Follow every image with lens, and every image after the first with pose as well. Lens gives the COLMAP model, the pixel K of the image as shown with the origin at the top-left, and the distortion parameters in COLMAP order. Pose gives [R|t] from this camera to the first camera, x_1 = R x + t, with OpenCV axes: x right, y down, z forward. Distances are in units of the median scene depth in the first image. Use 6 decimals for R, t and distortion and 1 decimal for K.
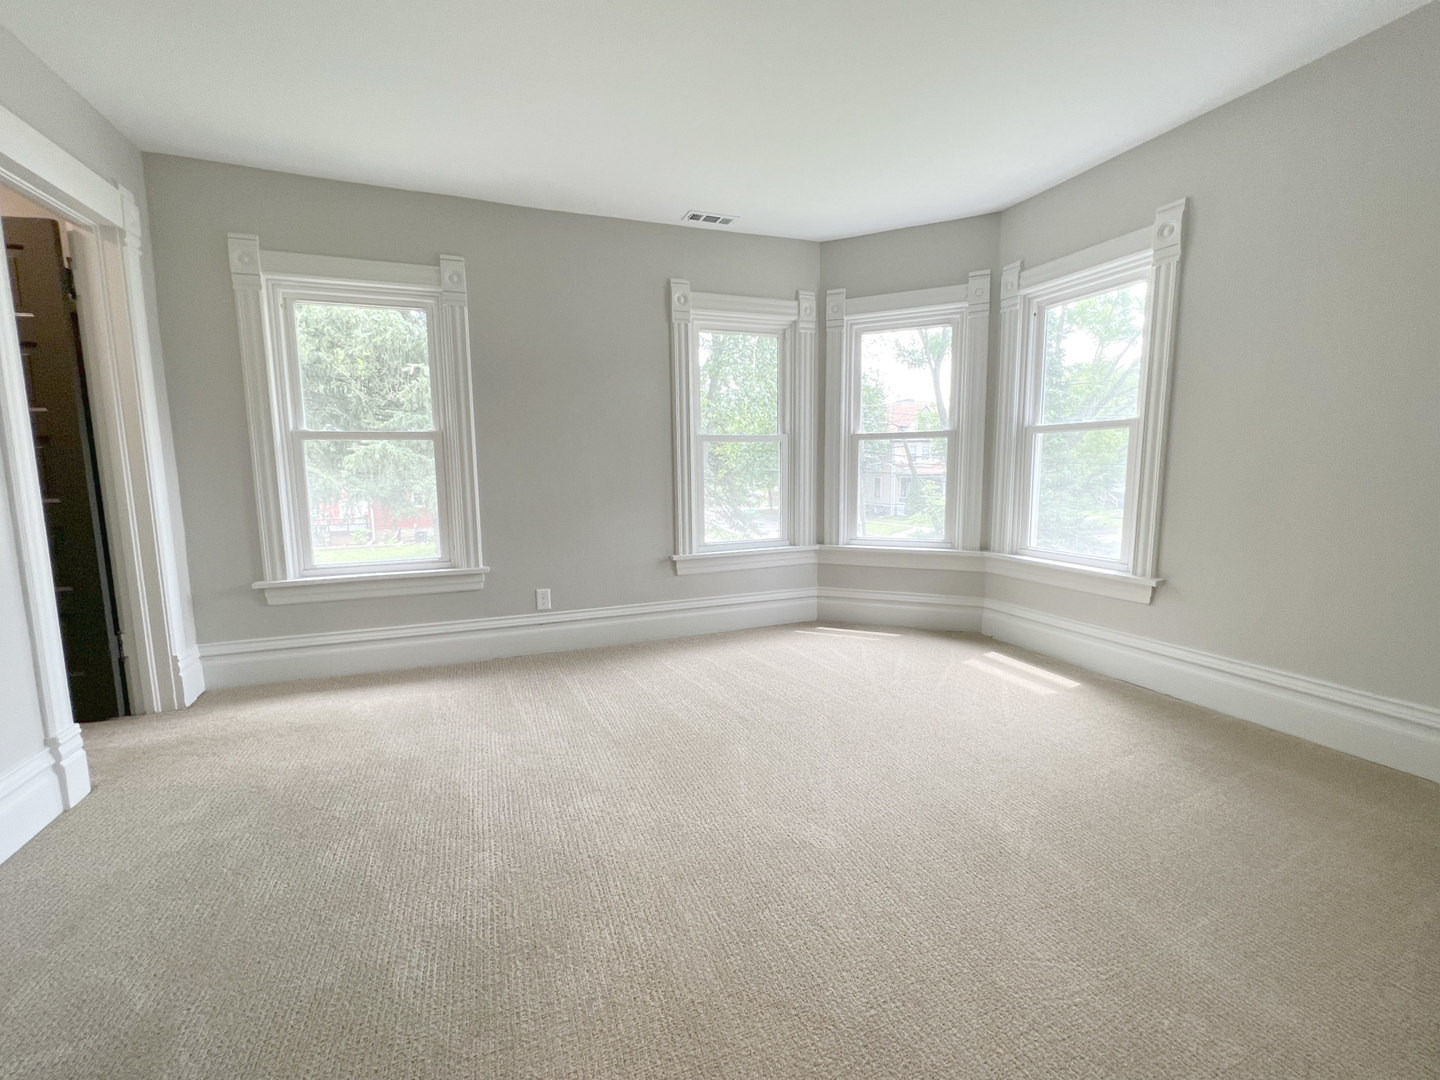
lens RADIAL K [[592.2, 0, 718.6], [0, 592.2, 542.4], [0, 0, 1]] dist [-0.001276, -0.000362]
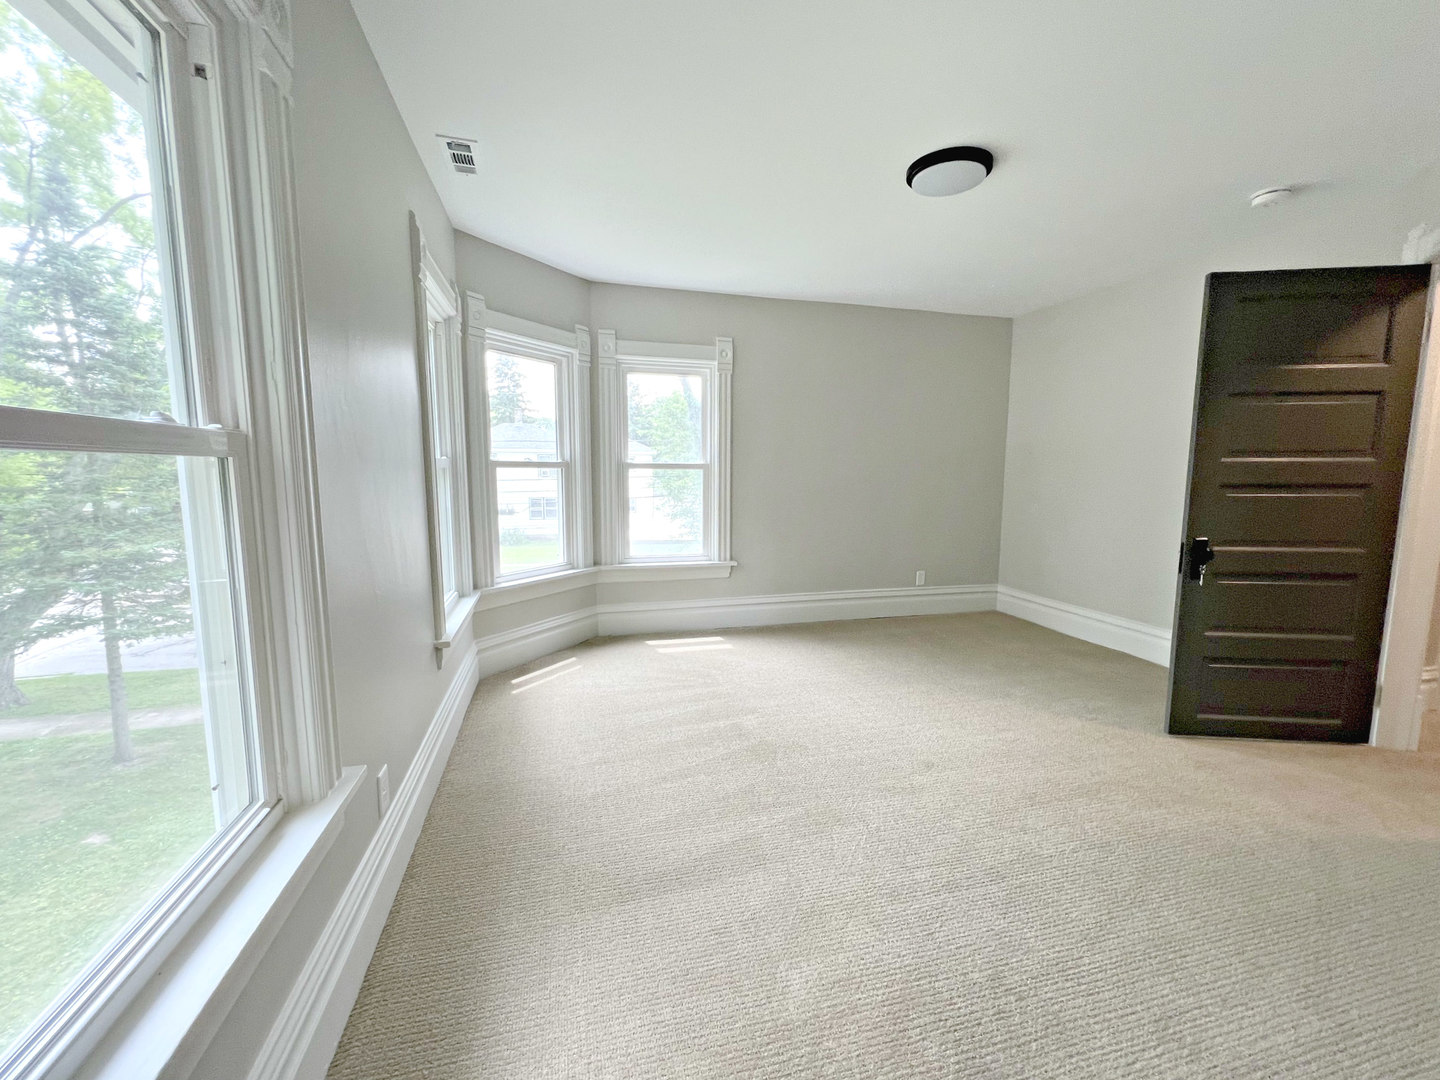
lens RADIAL K [[592.2, 0, 718.6], [0, 592.2, 542.4], [0, 0, 1]] dist [-0.001276, -0.000362]
pose [[0.125445, -0.098515, 0.987197, -0.729441], [0.123763, 0.988839, 0.082952, -0.107034], [-0.984351, 0.111772, 0.136237, 0.648143]]
